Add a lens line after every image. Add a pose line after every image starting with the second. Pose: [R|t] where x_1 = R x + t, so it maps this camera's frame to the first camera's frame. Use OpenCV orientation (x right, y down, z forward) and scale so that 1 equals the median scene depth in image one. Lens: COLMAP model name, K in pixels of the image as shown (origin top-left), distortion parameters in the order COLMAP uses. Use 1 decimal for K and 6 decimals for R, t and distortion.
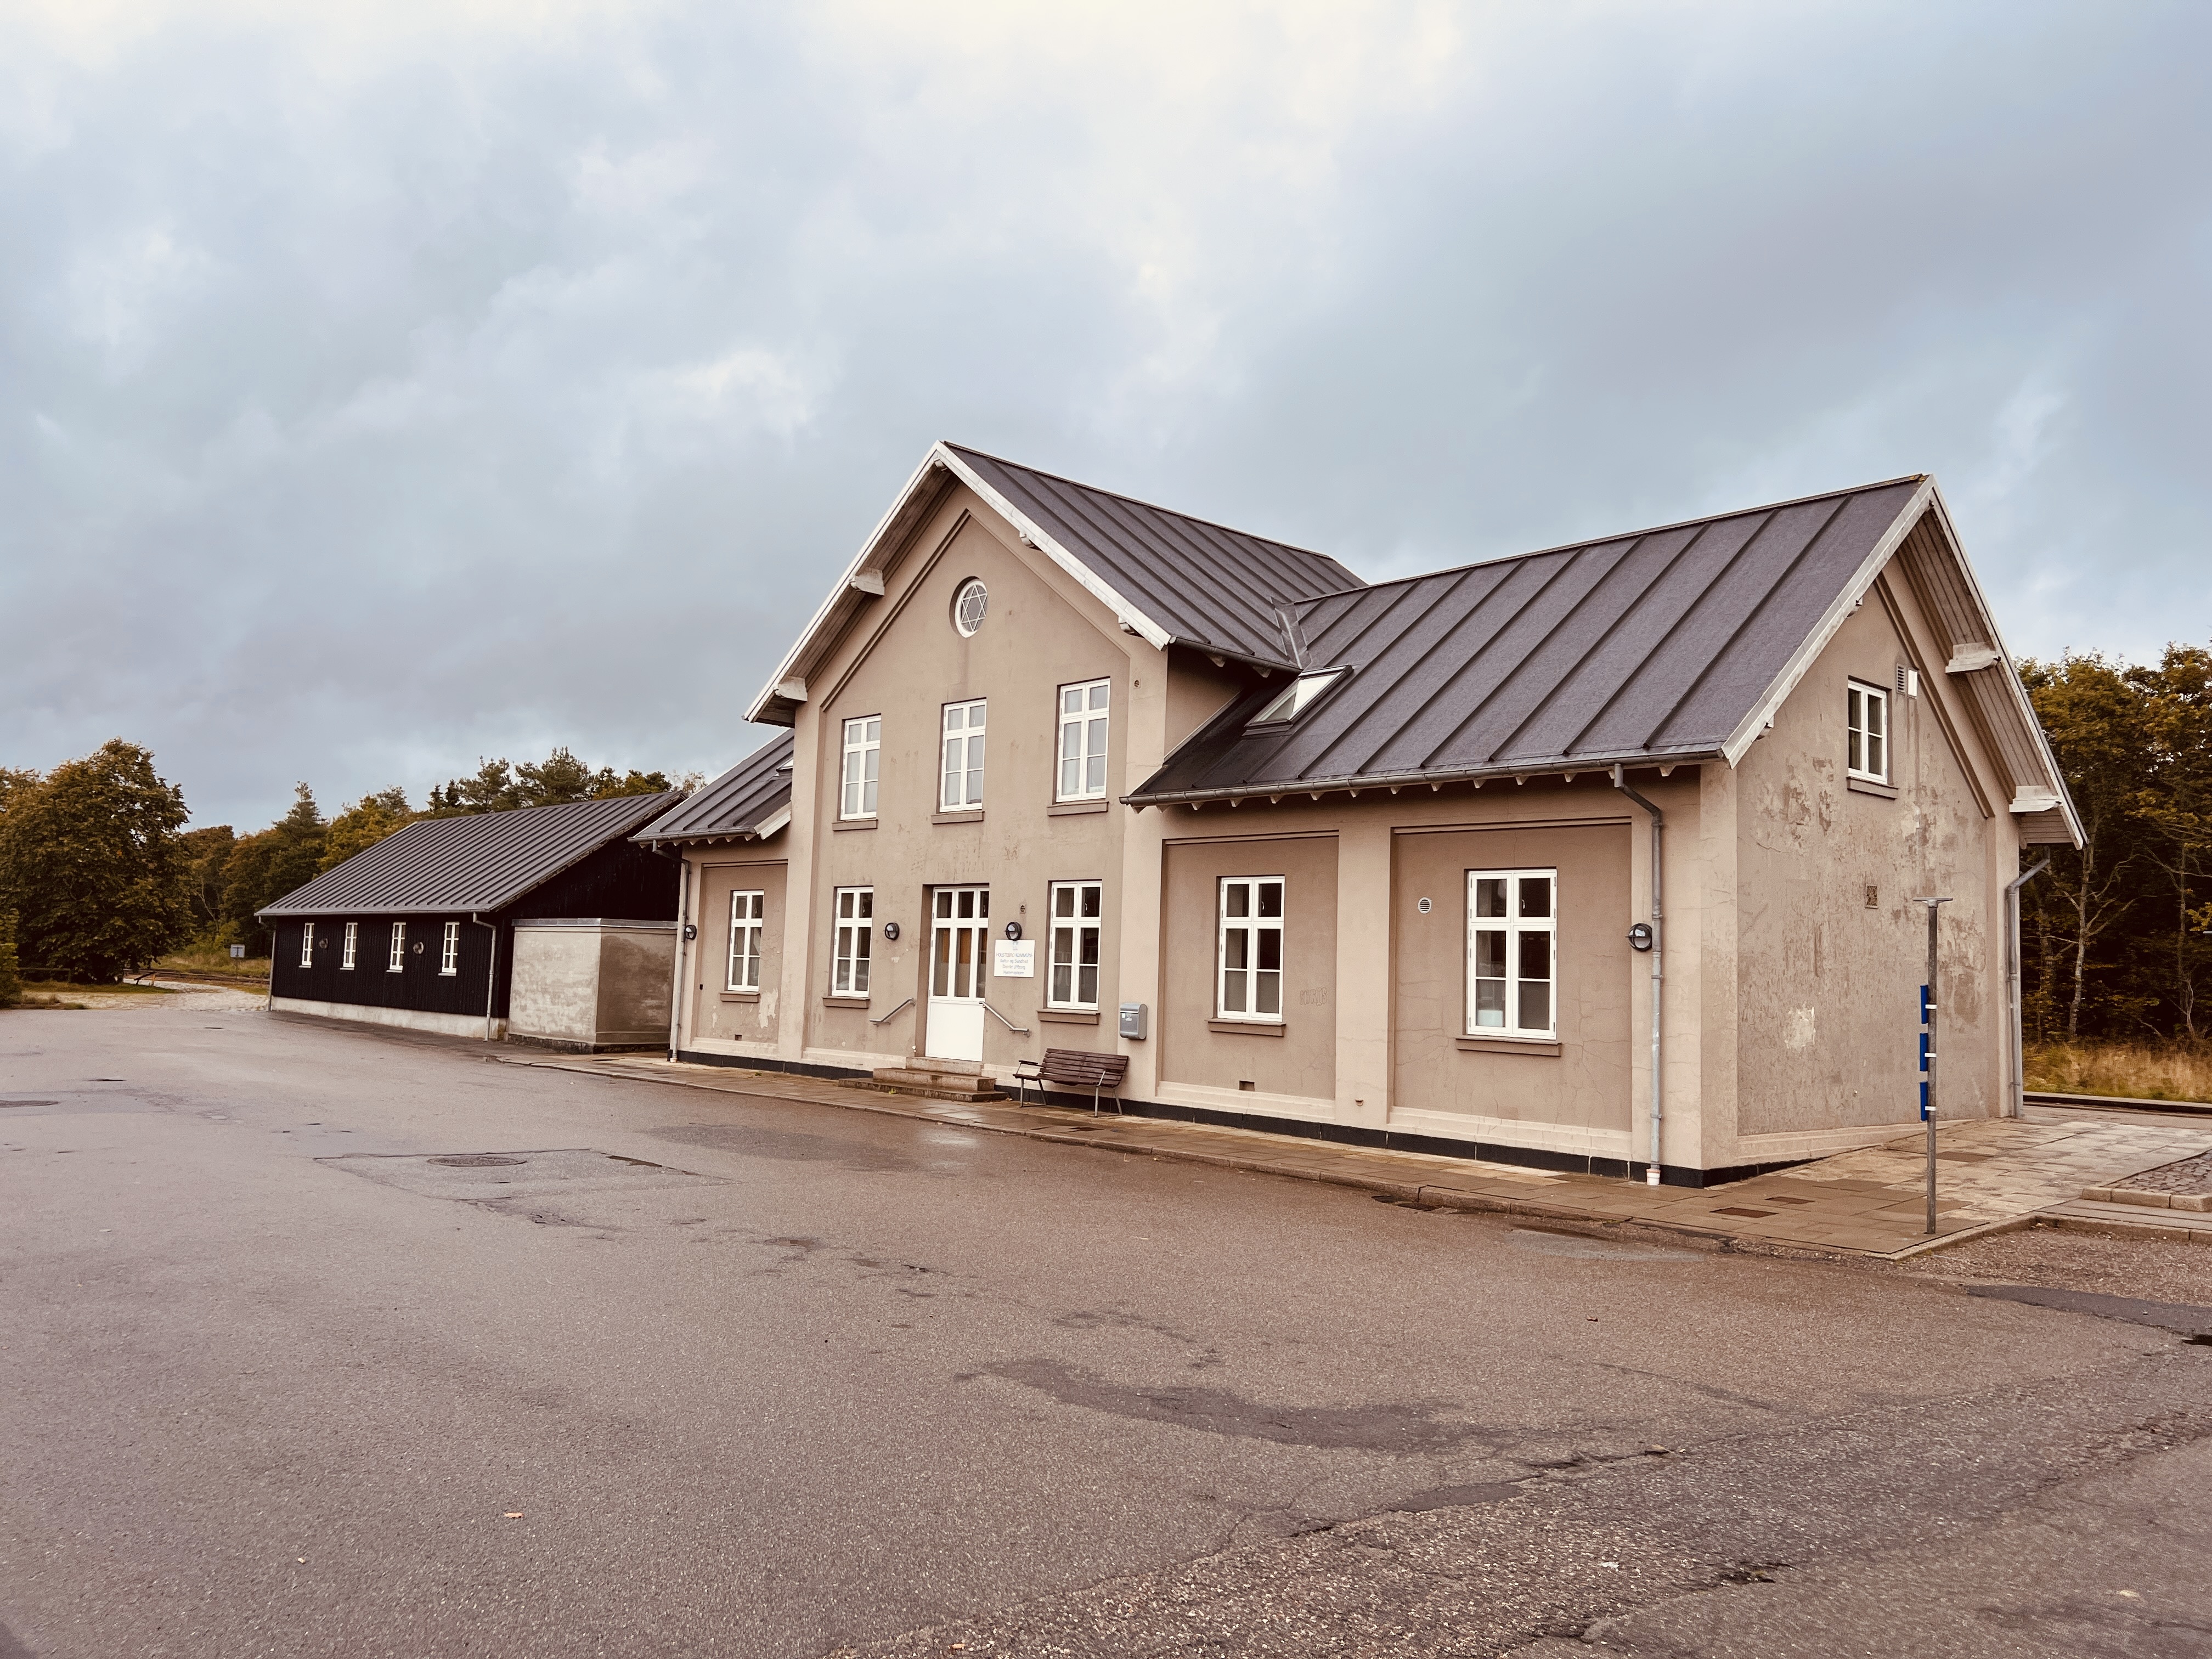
lens RADIAL K [[1653.7, 0, 1098.9], [0, 1653.7, 817.9], [0, 0, 1]] dist [0.116612, -0.162308]
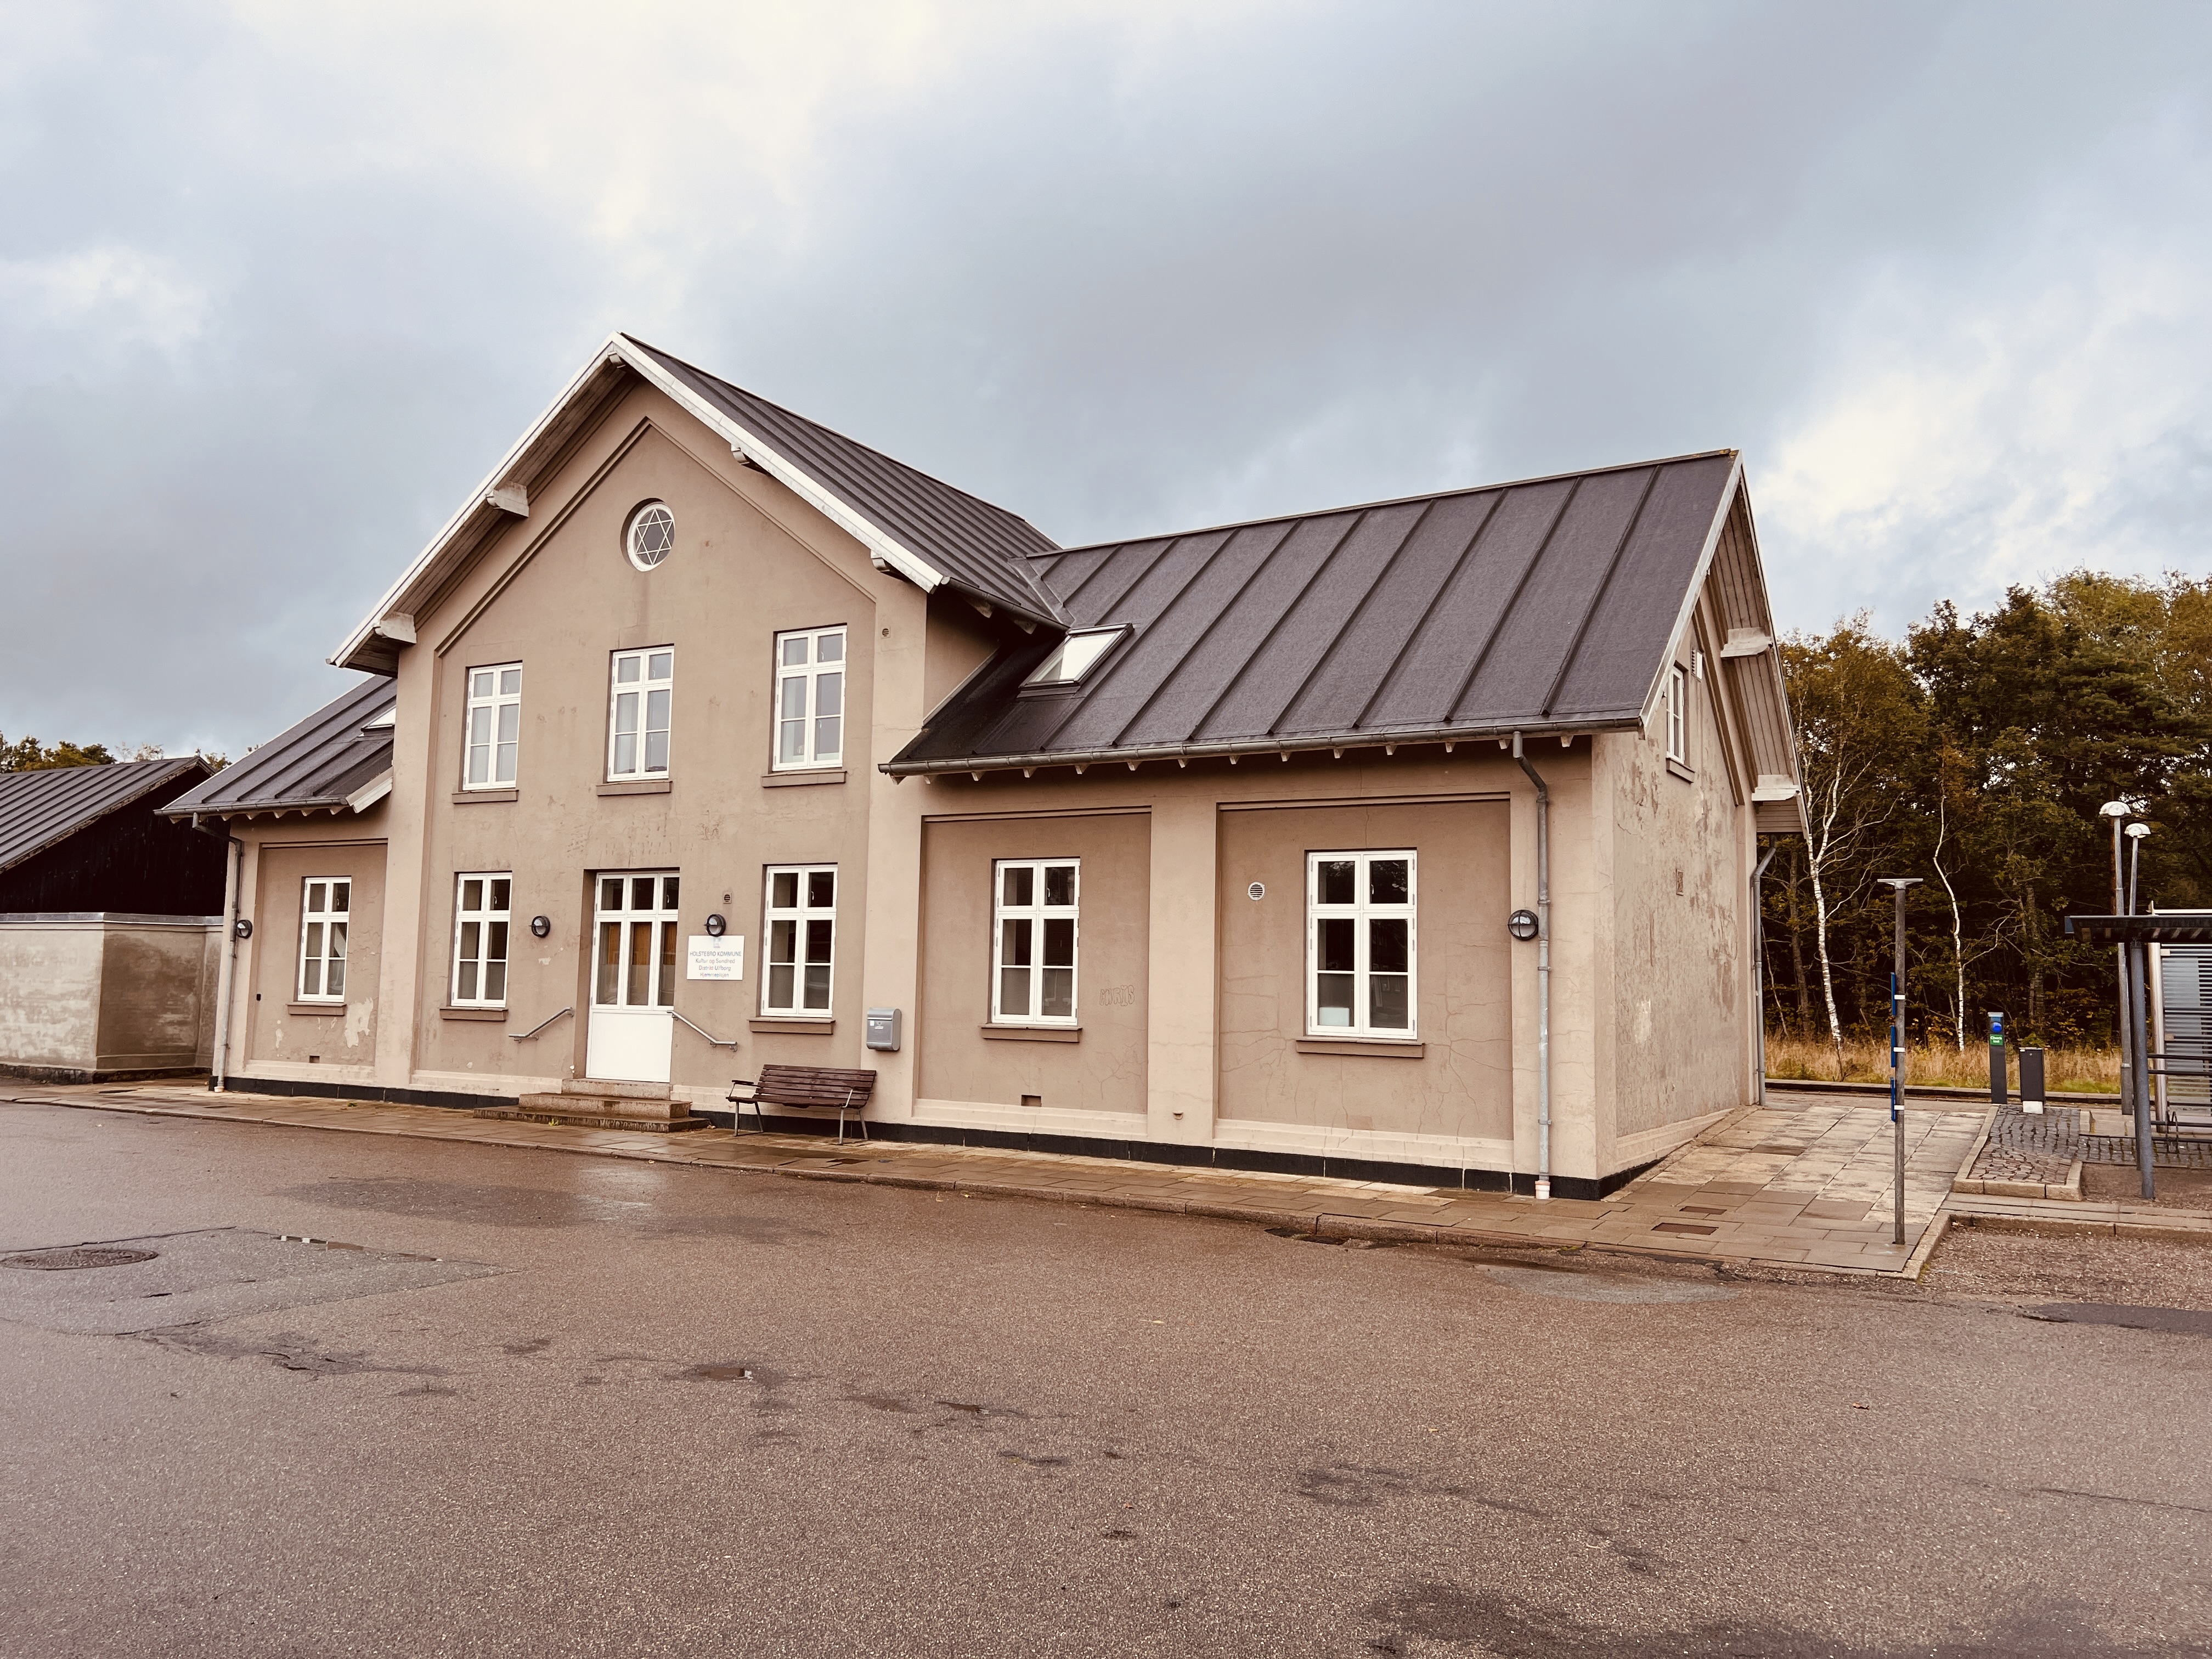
lens RADIAL K [[1659.8, 0, 1106.0], [0, 1659.8, 829.5], [0, 0, 1]] dist [0.090118, -0.147033]
pose [[0.956640, 0.012659, 0.290998, -0.107188], [-0.015244, 0.999862, 0.006615, 0.011693], [-0.290874, -0.010764, 0.956701, 0.137504]]
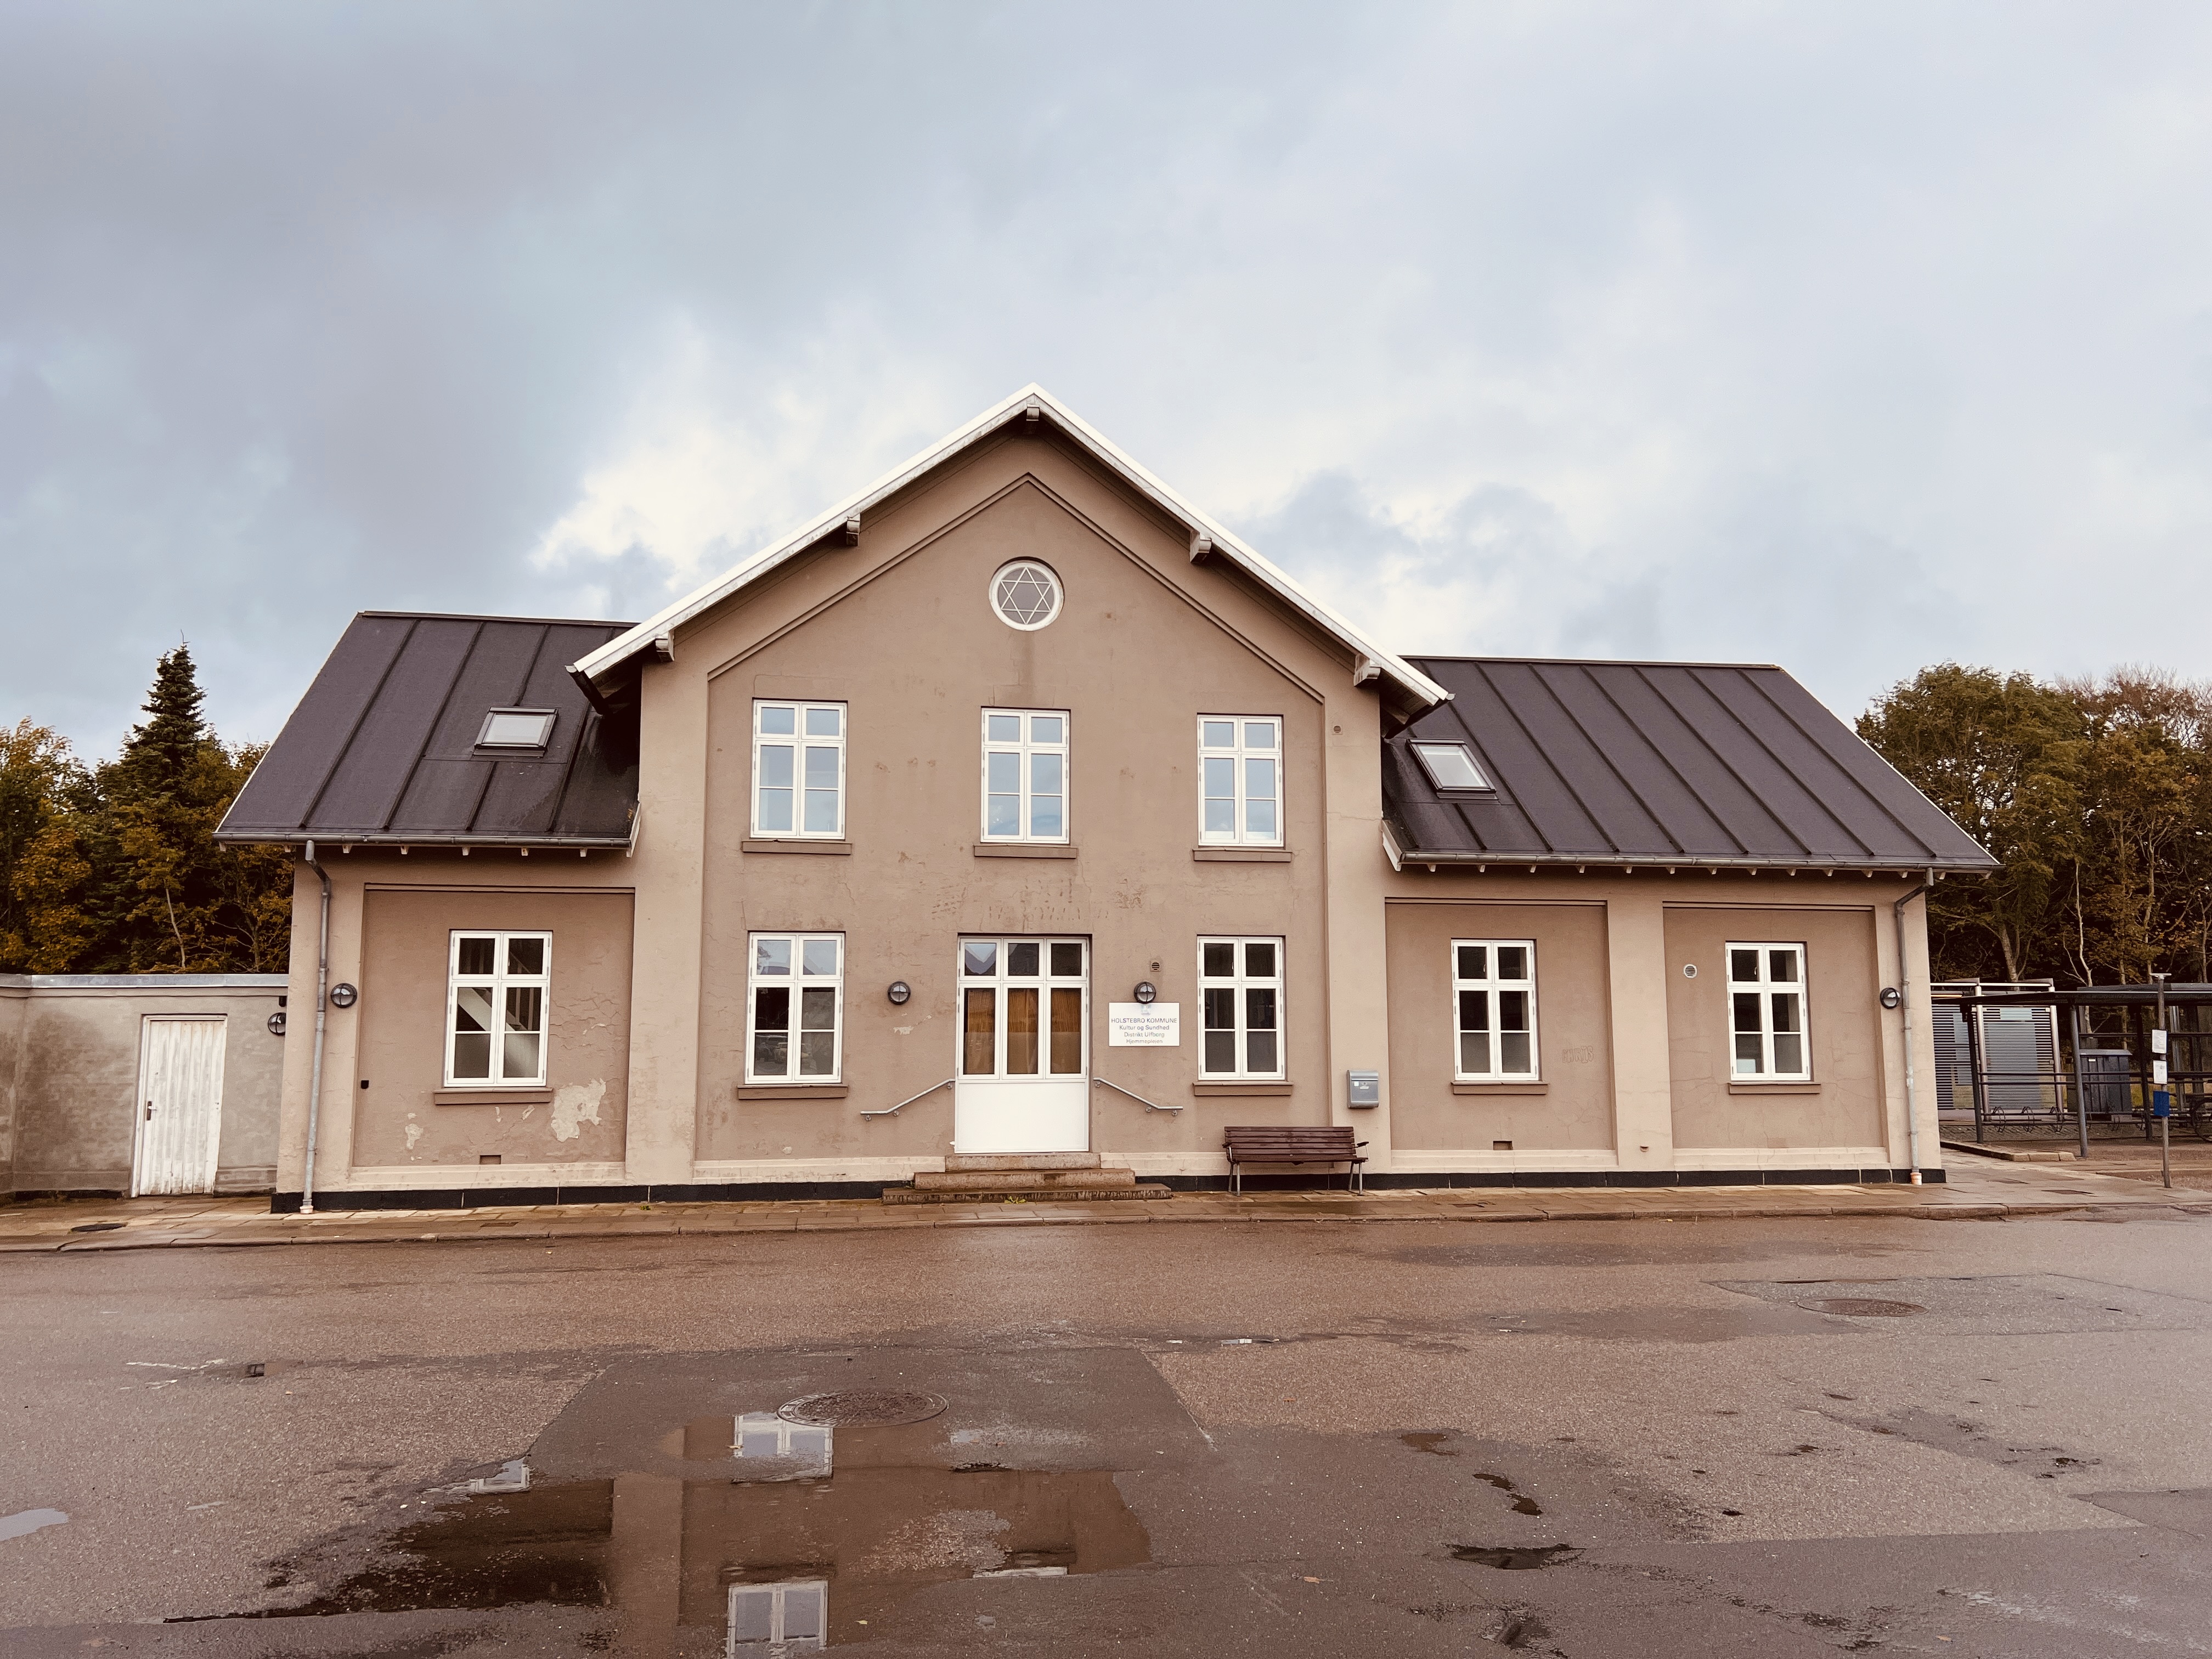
lens RADIAL K [[1659.8, 0, 1106.0], [0, 1659.8, 829.5], [0, 0, 1]] dist [0.090118, -0.147033]
pose [[0.541391, 0.079908, 0.836965, -0.774507], [-0.058039, 0.996651, -0.057612, 0.034944], [-0.838766, -0.017386, 0.544215, 0.547838]]
